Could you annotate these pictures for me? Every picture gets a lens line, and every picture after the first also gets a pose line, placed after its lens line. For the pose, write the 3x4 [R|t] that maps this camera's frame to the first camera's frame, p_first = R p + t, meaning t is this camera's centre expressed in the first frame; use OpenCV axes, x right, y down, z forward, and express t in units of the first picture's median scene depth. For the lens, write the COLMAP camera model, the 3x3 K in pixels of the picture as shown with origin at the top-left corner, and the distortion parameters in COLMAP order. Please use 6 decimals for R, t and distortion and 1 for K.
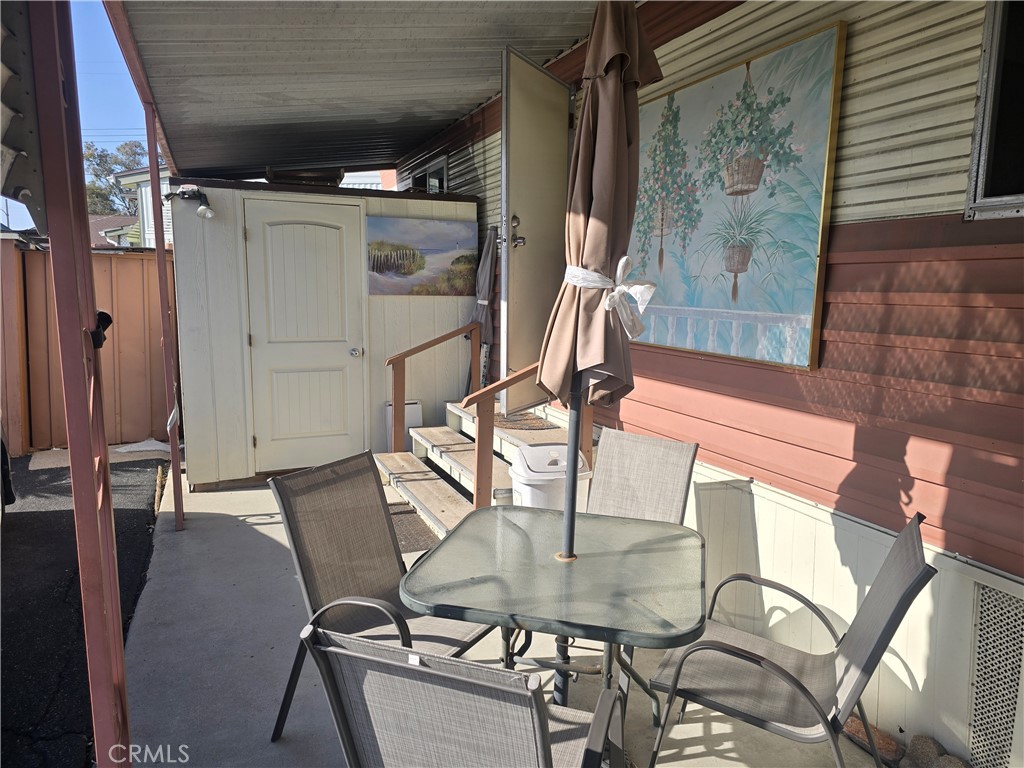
lens RADIAL K [[686.8, 0, 507.9], [0, 686.8, 383.4], [0, 0, 1]] dist [0.027192, -0.015331]
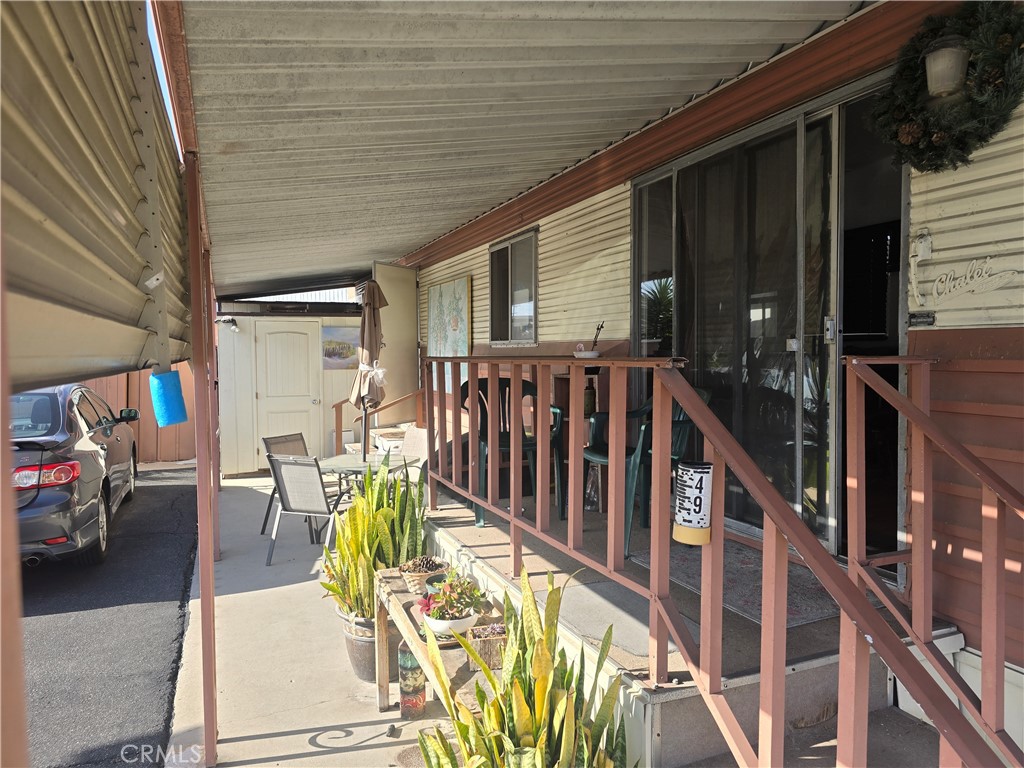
lens RADIAL K [[686.8, 0, 515.2], [0, 686.8, 383.1], [0, 0, 1]] dist [0.027192, -0.015331]
pose [[0.999896, -0.014403, 0.001022, 0.306485], [0.014435, 0.995433, -0.094366, 0.085849], [0.000342, 0.094371, 0.995537, -0.813620]]
